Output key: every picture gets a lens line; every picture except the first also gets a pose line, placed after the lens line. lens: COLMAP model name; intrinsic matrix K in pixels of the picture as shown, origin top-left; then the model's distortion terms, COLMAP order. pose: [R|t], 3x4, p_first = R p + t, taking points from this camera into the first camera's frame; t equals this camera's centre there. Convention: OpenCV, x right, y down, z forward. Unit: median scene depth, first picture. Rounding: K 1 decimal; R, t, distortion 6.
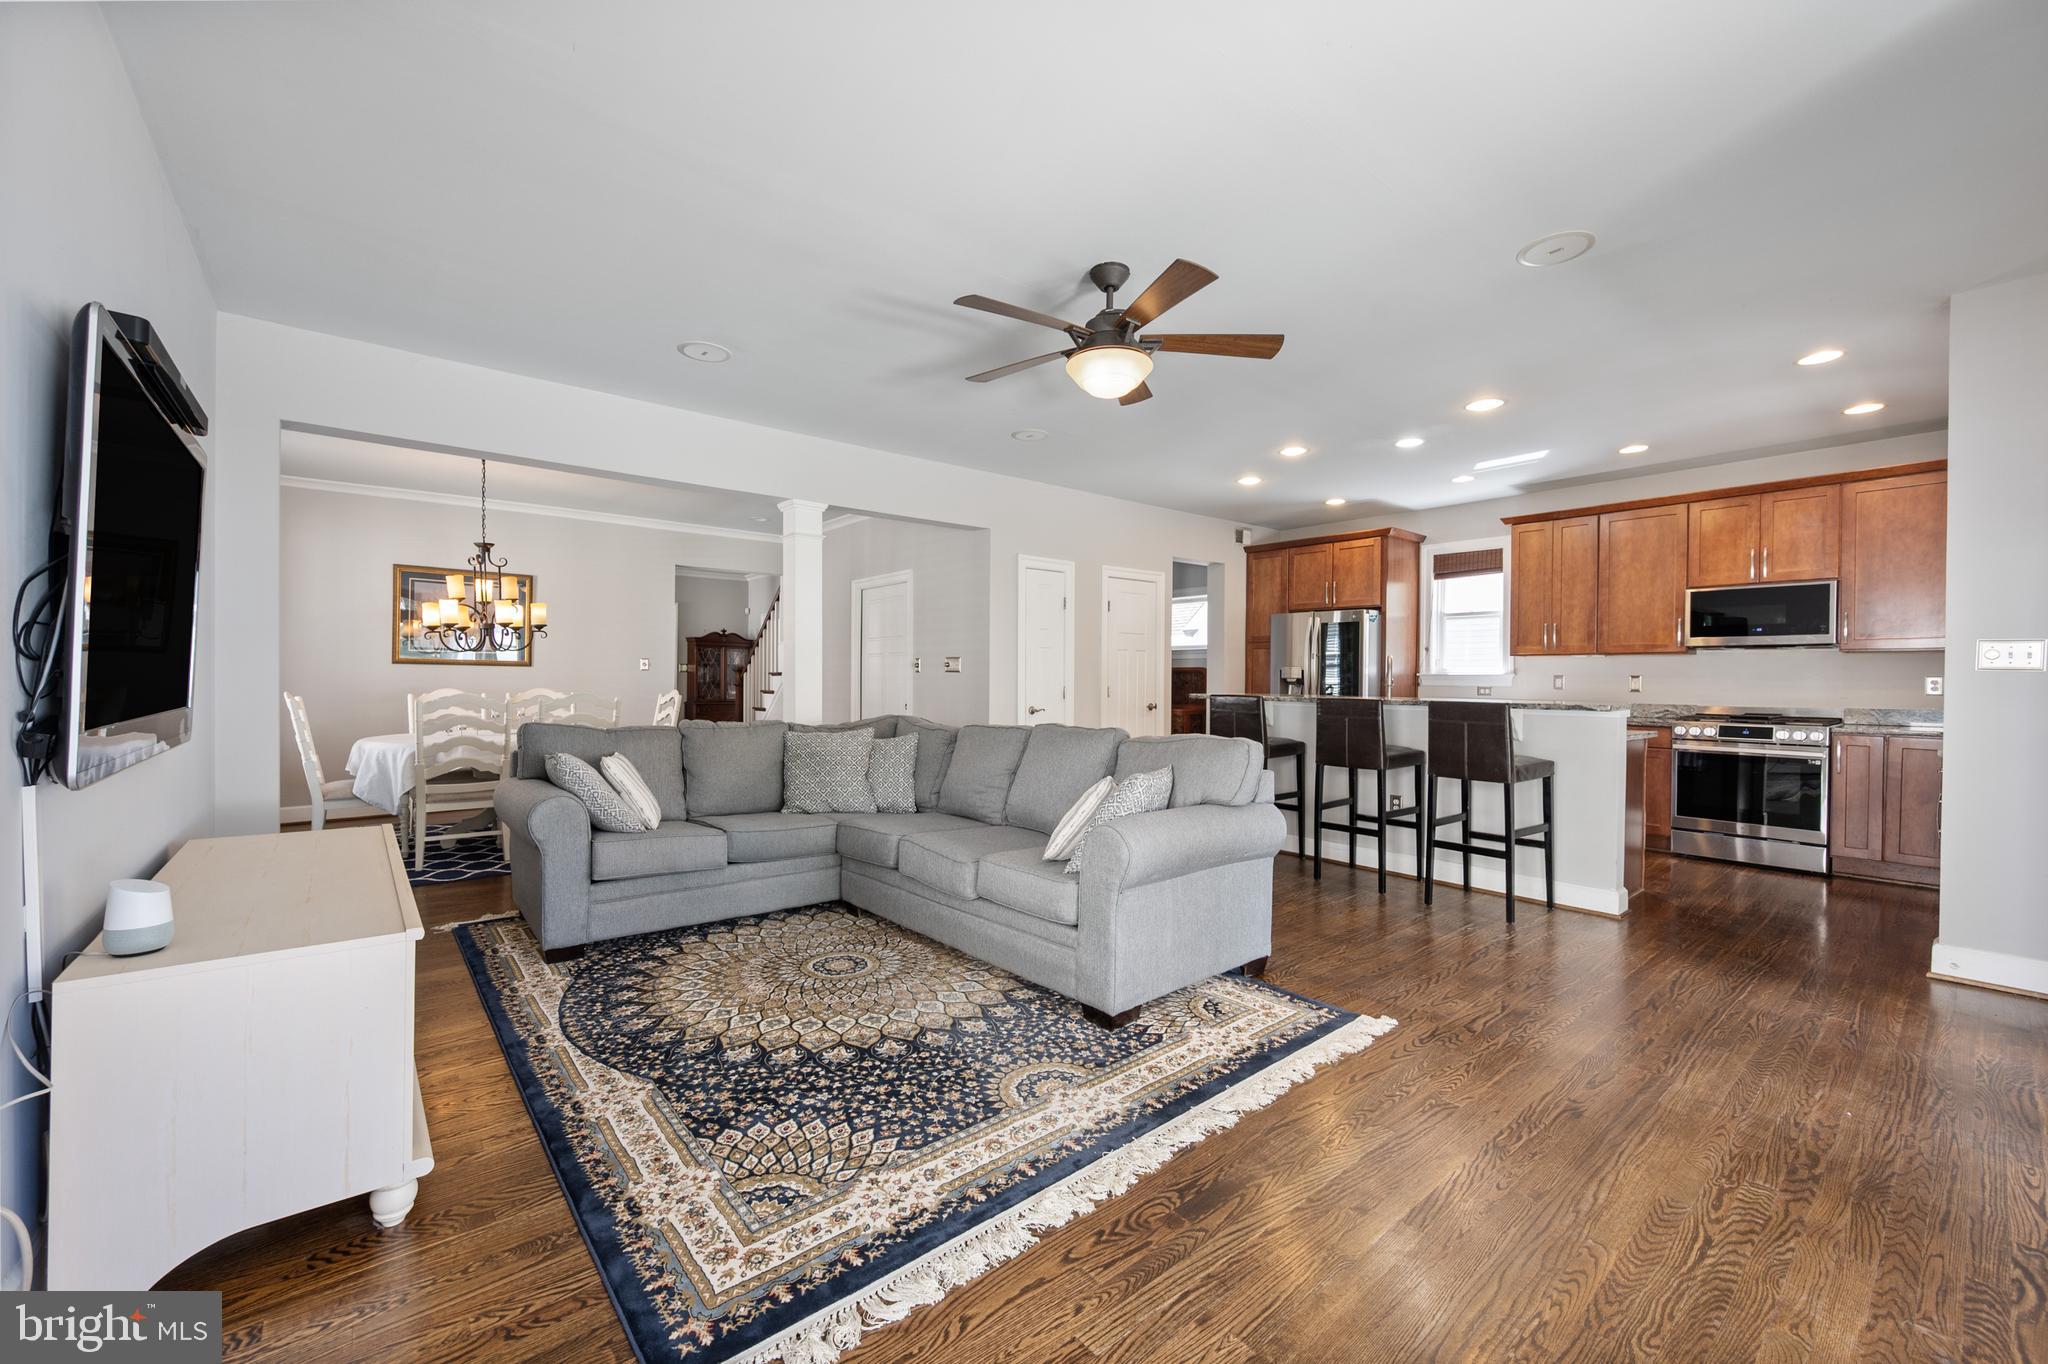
lens RADIAL K [[808.8, 0, 1019.2], [0, 808.8, 686.0], [0, 0, 1]] dist [-0.001505, -0.000524]
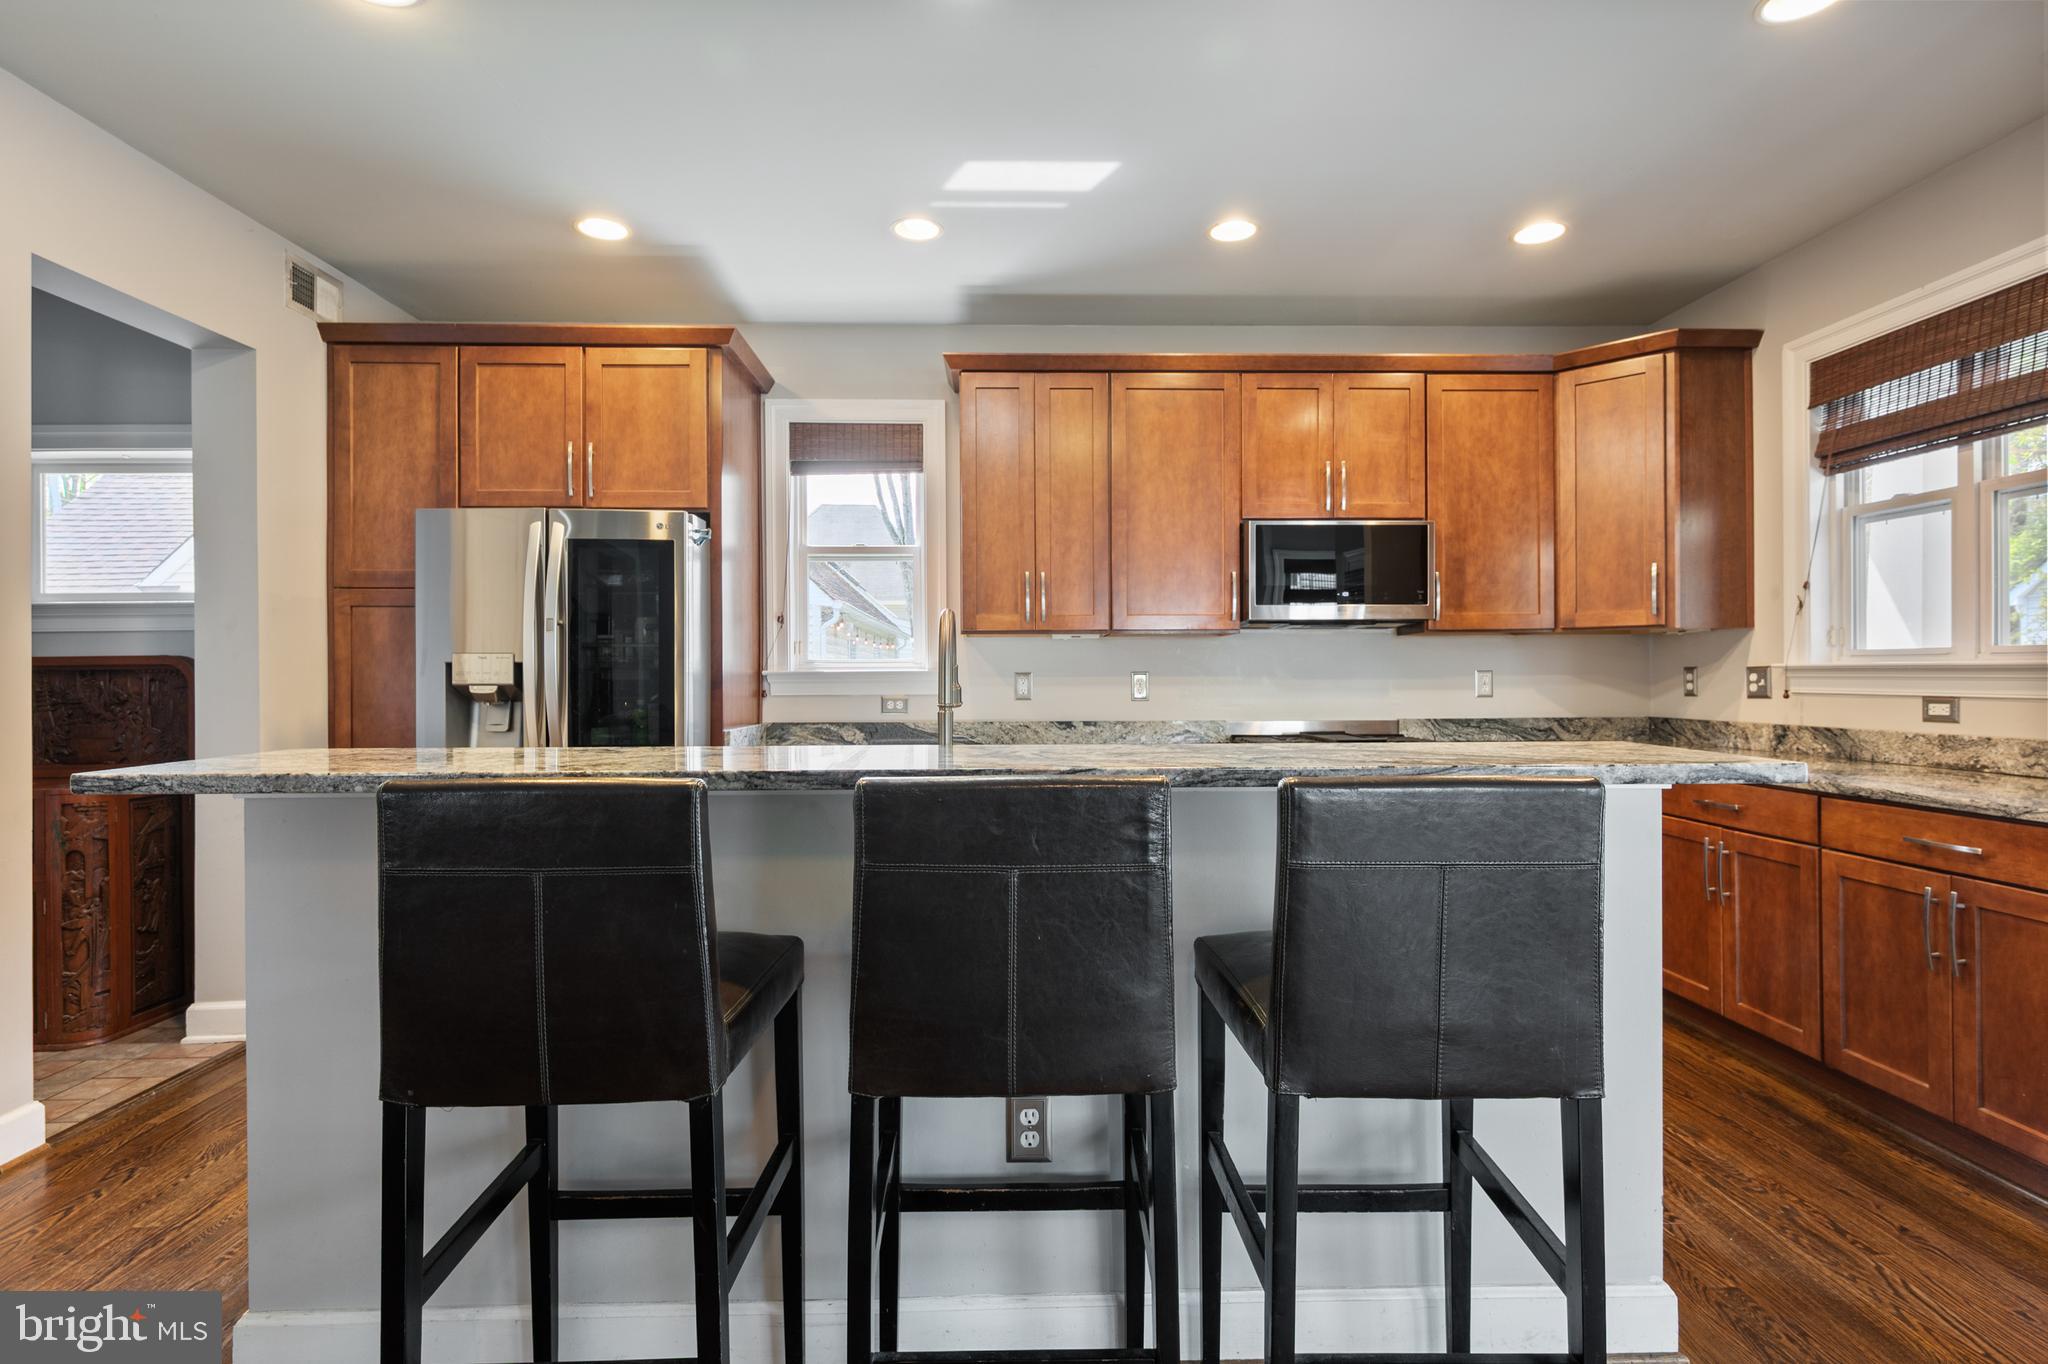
lens RADIAL K [[1016.5, 0, 1025.2], [0, 1016.5, 680.9], [0, 0, 1]] dist [-0.001887, 0.000436]
pose [[0.611542, -0.010645, 0.791140, 0.254617], [0.018418, 0.999830, -0.000783, -0.013699], [-0.790997, 0.015050, 0.611634, 1.095331]]
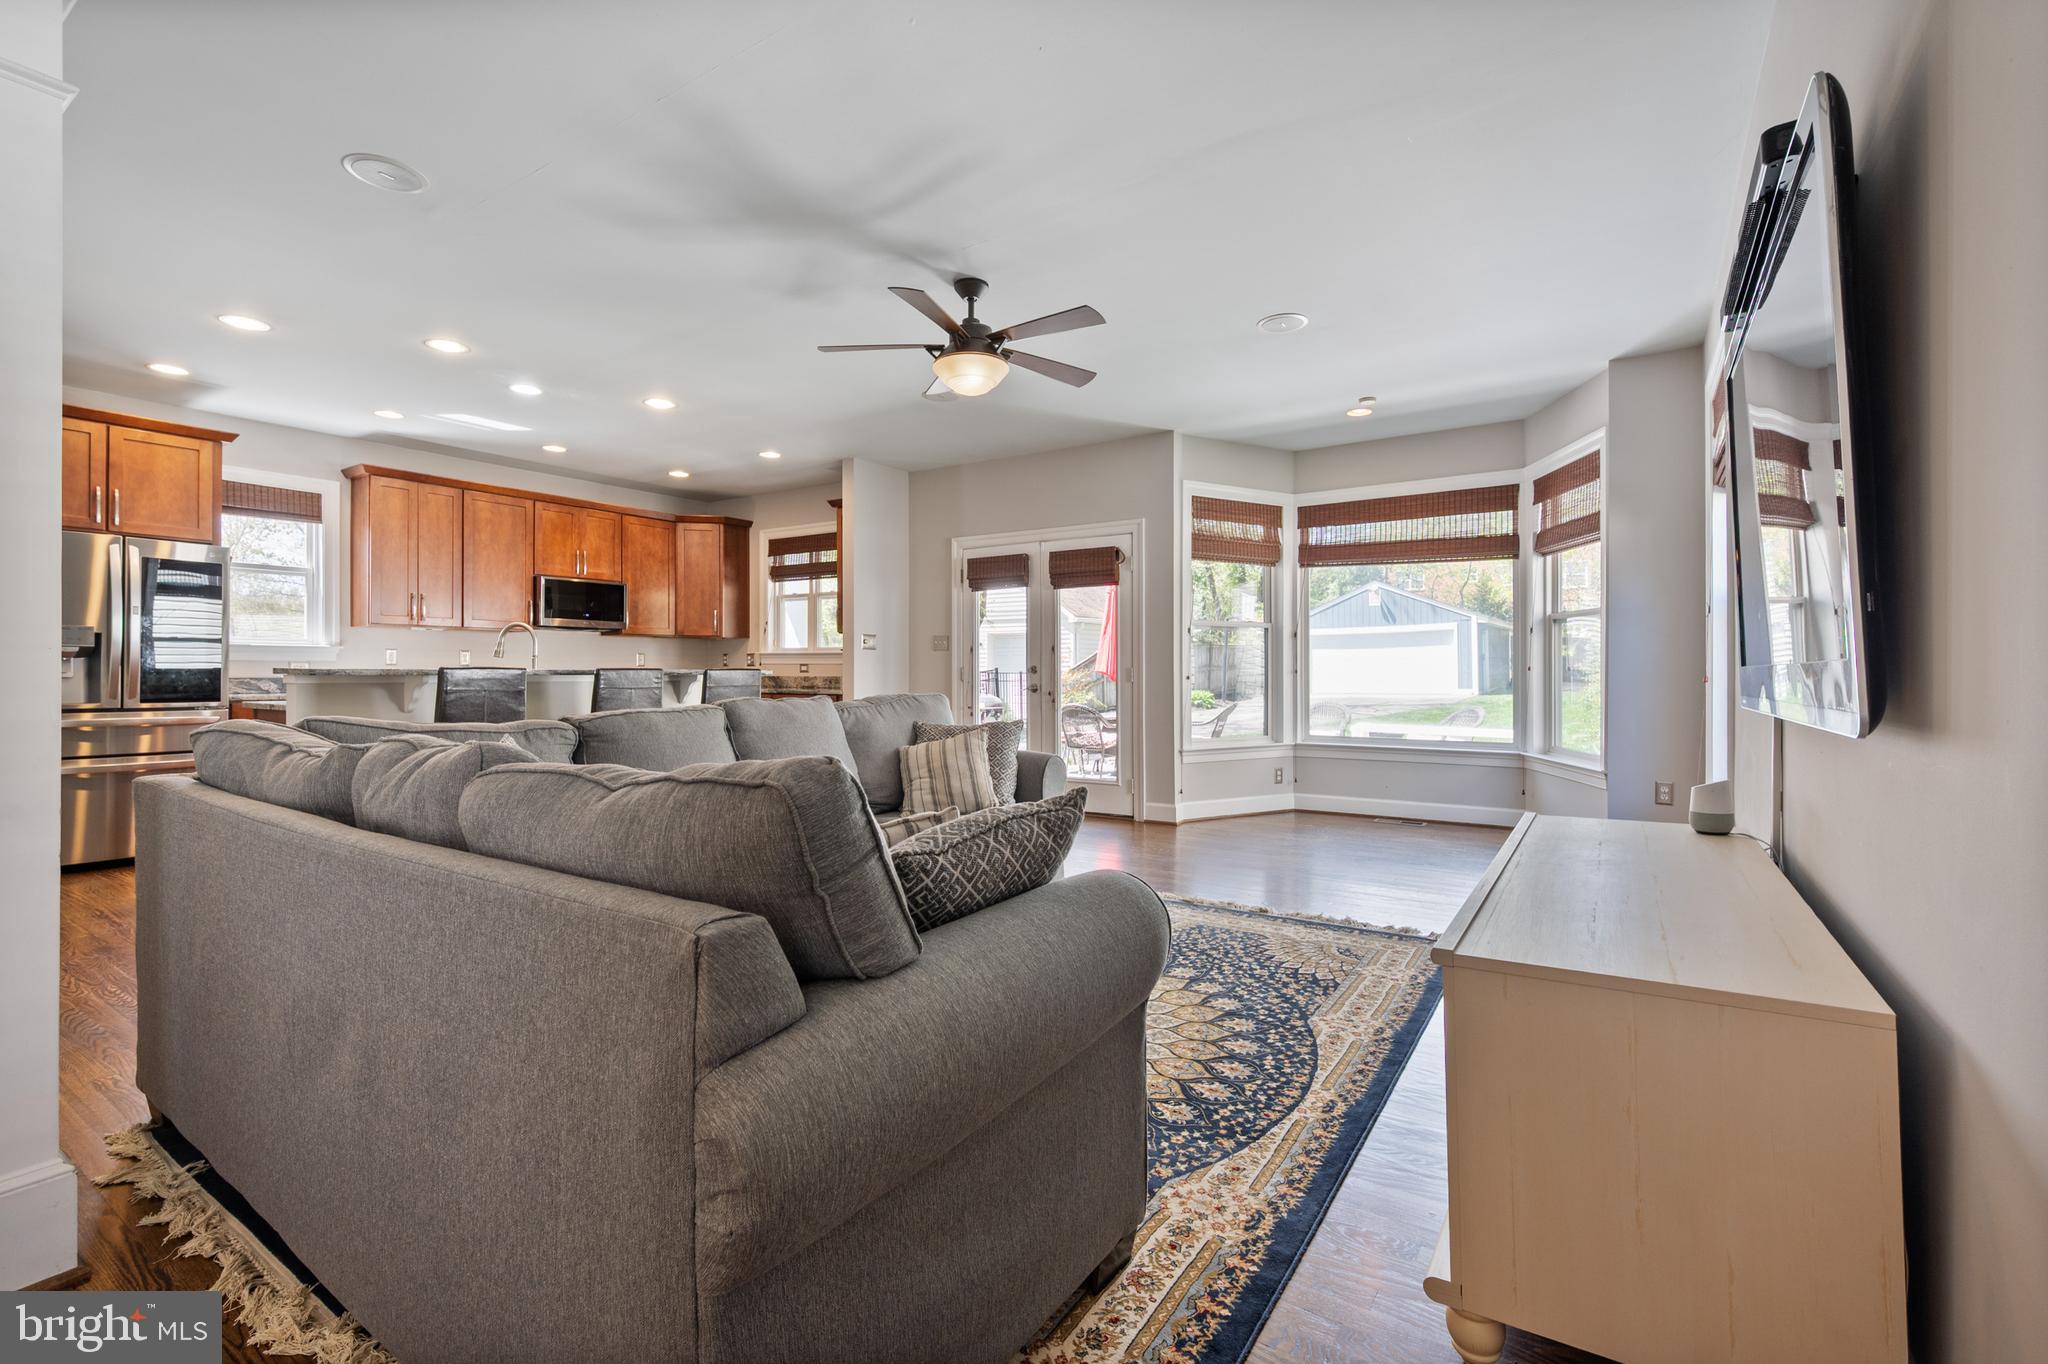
lens RADIAL K [[907.6, 0, 1033.8], [0, 907.6, 671.1], [0, 0, 1]] dist [0.001431, -0.000579]
pose [[-0.297319, -0.006338, 0.954757, -0.991882], [0.008123, 0.999925, 0.009168, 0.016206], [-0.954744, 0.010481, -0.297246, 1.138710]]
